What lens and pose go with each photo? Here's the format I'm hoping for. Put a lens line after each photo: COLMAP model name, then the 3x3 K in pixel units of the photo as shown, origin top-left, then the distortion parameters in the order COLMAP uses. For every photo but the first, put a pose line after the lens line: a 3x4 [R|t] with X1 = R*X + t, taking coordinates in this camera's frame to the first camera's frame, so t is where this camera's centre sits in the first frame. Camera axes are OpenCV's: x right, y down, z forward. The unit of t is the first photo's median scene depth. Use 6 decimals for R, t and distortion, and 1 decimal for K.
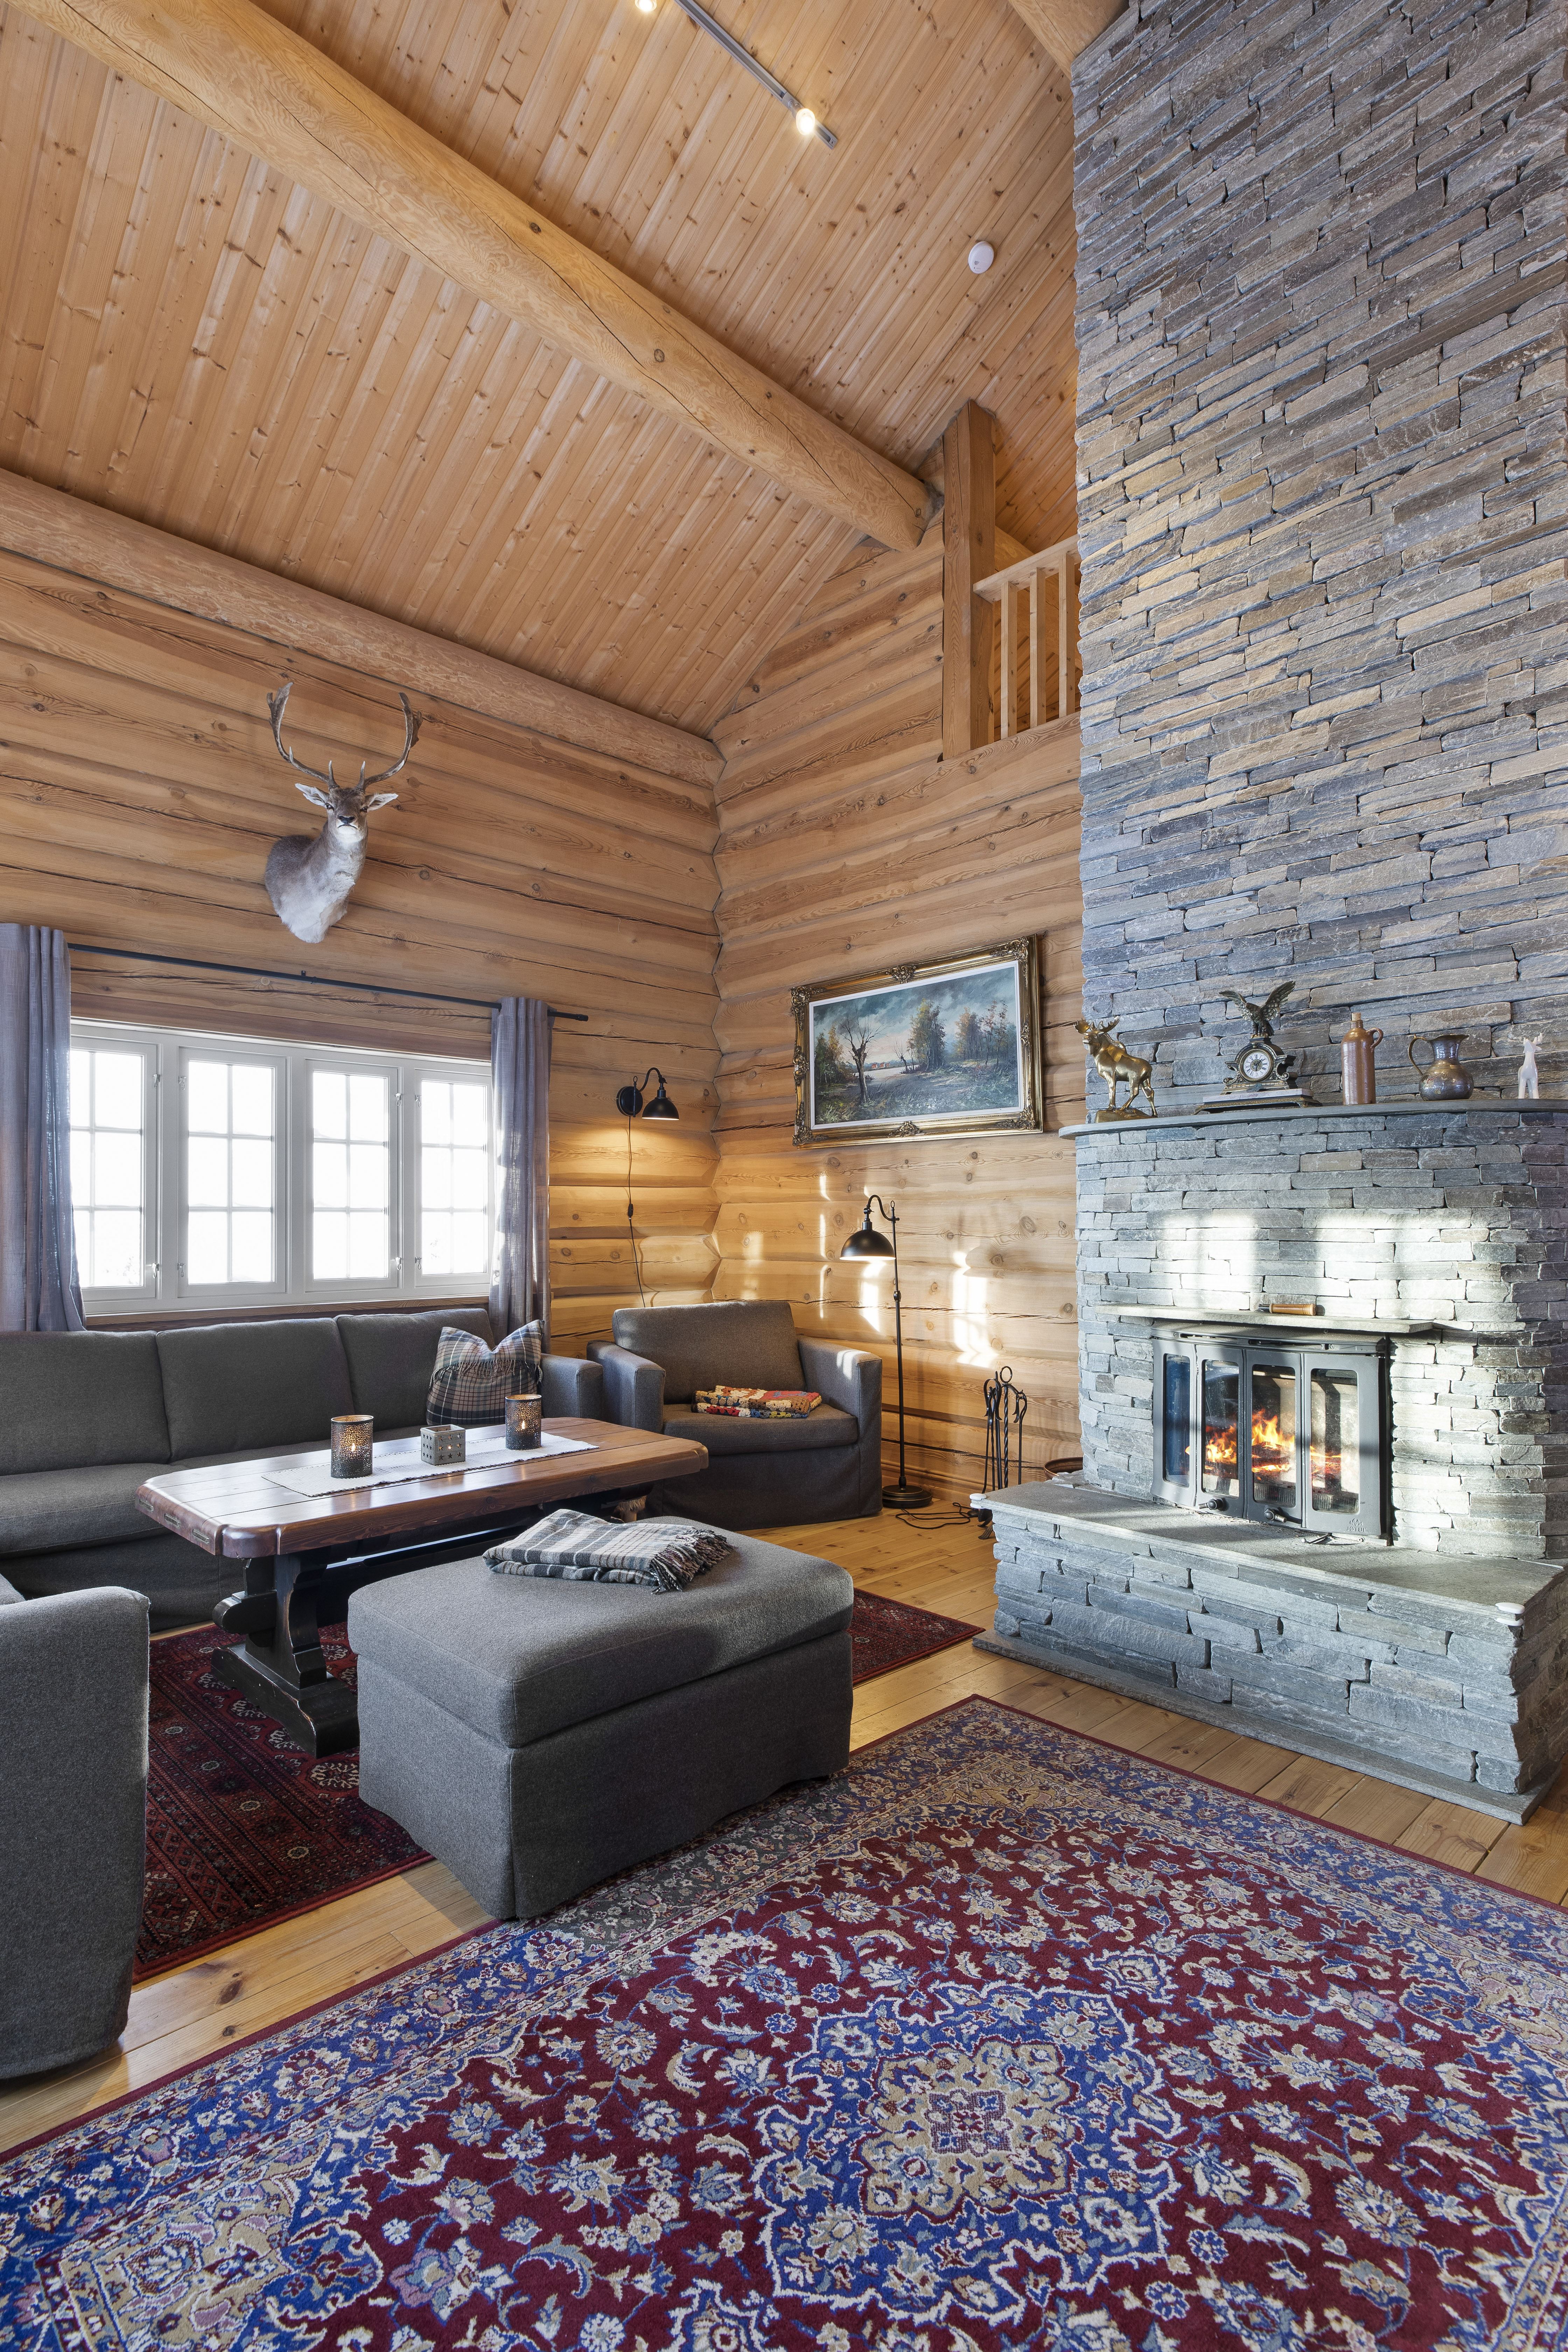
lens RADIAL K [[1149.9, 0, 785.0], [0, 1149.9, 1185.0], [0, 0, 1]] dist [-0.000208, -0.000023]
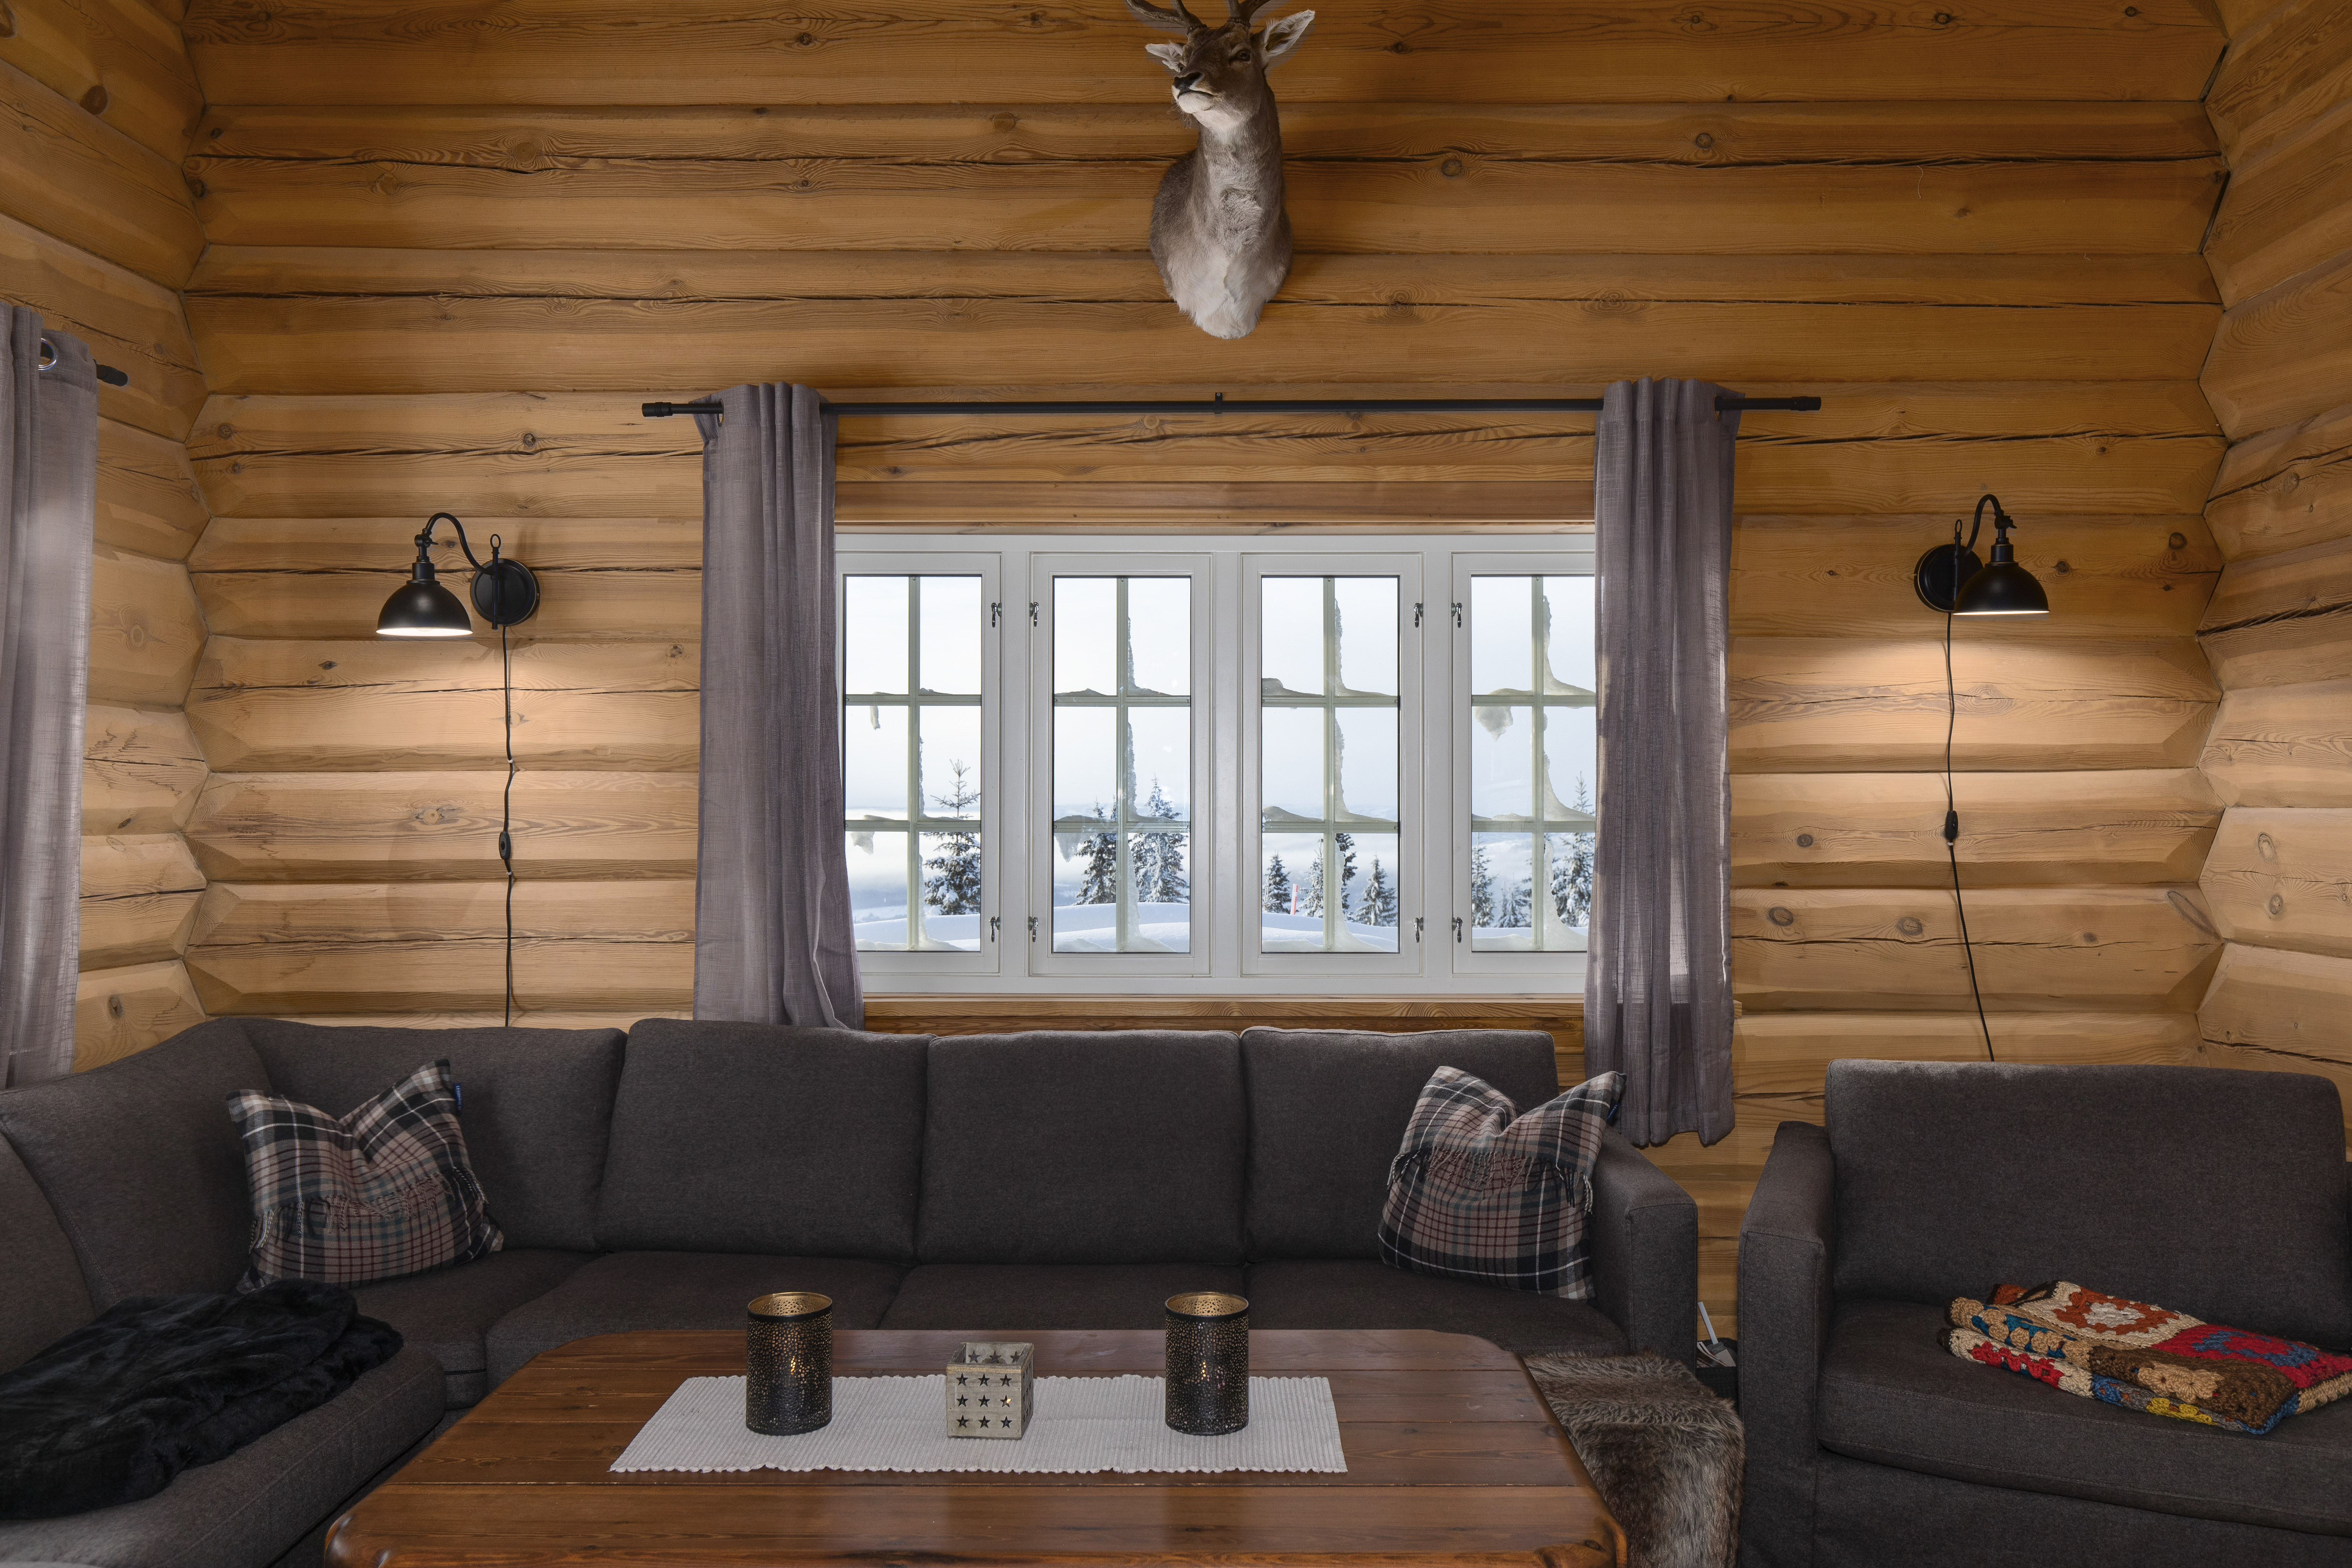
lens RADIAL K [[1753.8, 0, 1177.6], [0, 1753.8, 793.1], [0, 0, 1]] dist [0.006481, 0.001444]
pose [[0.714559, -0.002436, -0.699571, 0.146000], [0.019949, 0.999658, 0.016895, -0.009206], [0.699291, -0.026028, 0.714363, 0.363729]]
